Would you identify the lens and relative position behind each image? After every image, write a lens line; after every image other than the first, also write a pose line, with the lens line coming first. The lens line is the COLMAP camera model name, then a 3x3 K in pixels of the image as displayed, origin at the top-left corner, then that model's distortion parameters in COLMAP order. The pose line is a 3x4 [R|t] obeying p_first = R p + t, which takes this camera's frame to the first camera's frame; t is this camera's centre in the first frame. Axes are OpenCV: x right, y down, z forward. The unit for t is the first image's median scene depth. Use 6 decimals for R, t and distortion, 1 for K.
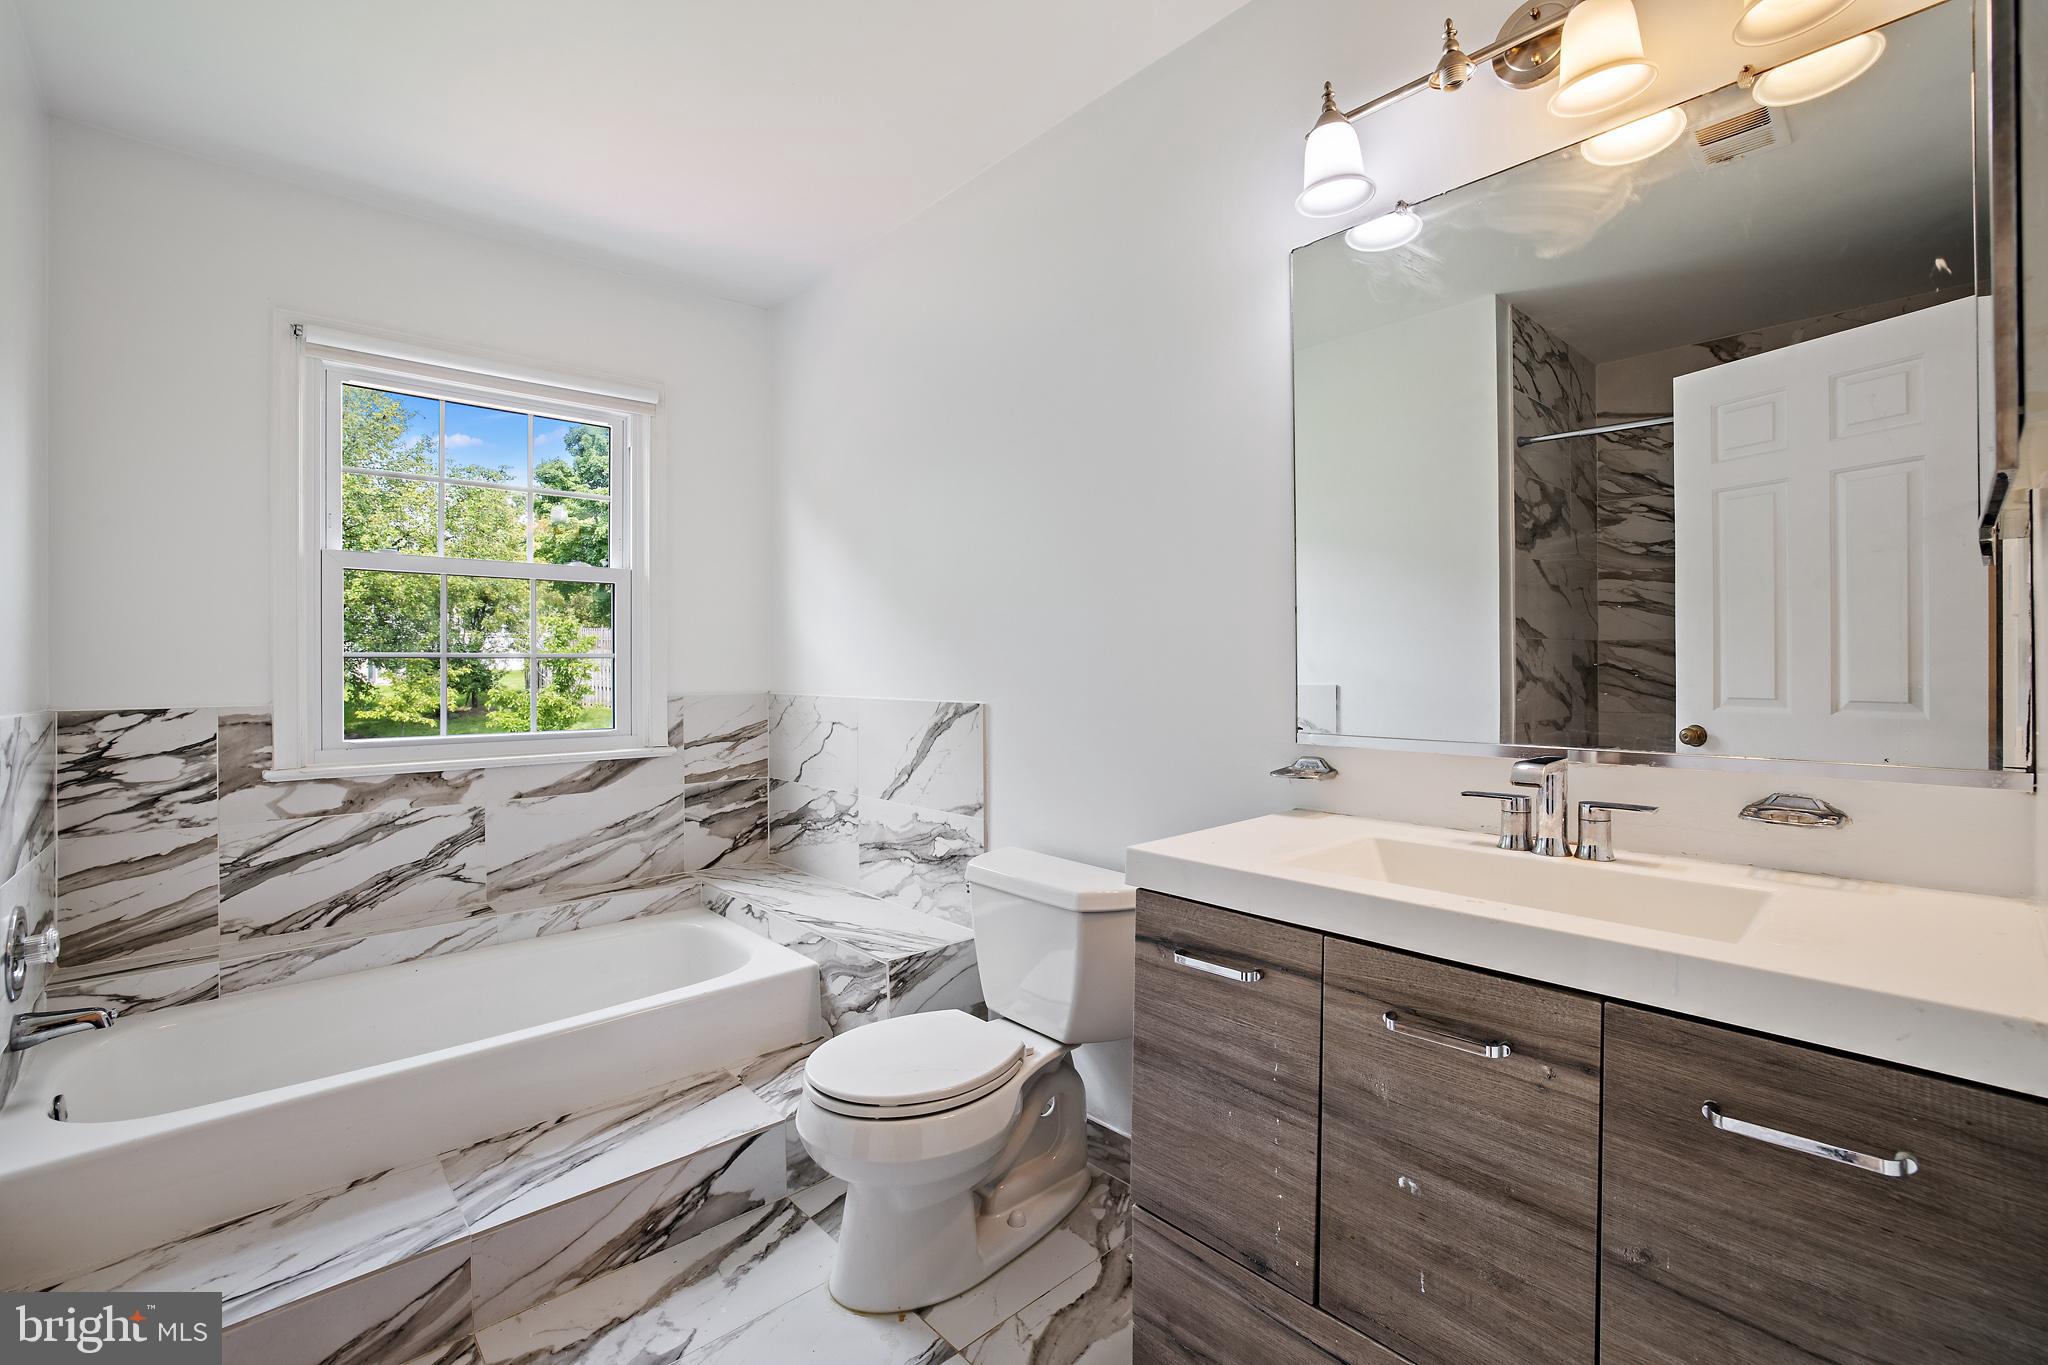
lens RADIAL K [[886.2, 0, 1020.7], [0, 886.2, 661.7], [0, 0, 1]] dist [-0.037981, 0.014566]
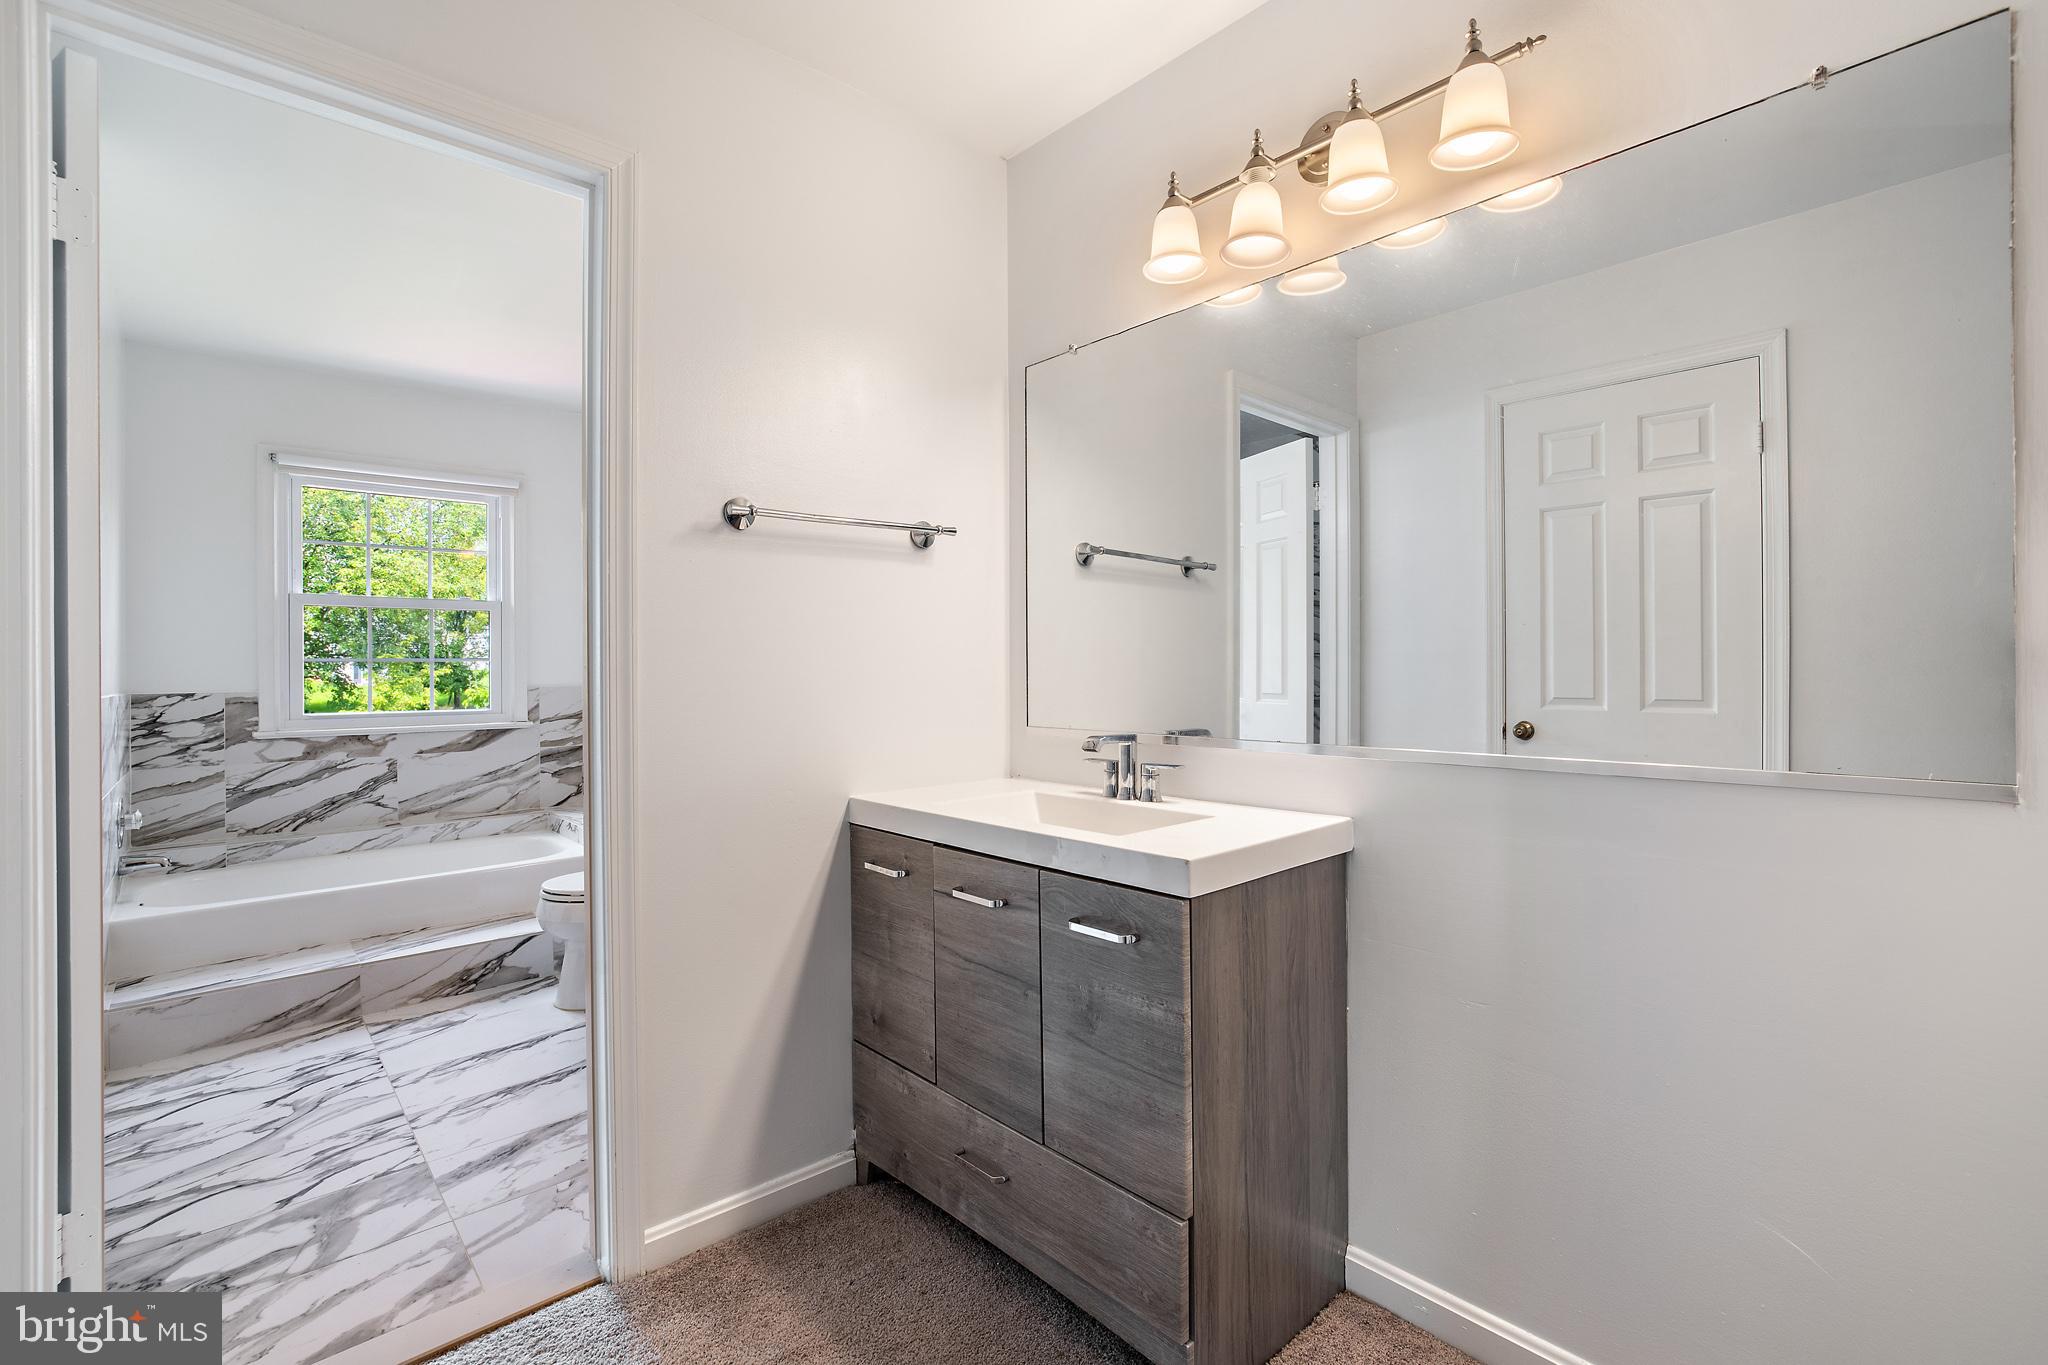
lens RADIAL K [[931.9, 0, 1031.4], [0, 931.9, 662.9], [0, 0, 1]] dist [-0.017709, 0.006428]
pose [[0.999894, -0.001064, -0.014492, 0.577448], [0.001087, 0.999998, 0.001555, -0.003541], [0.014490, -0.001571, 0.999894, -0.668969]]
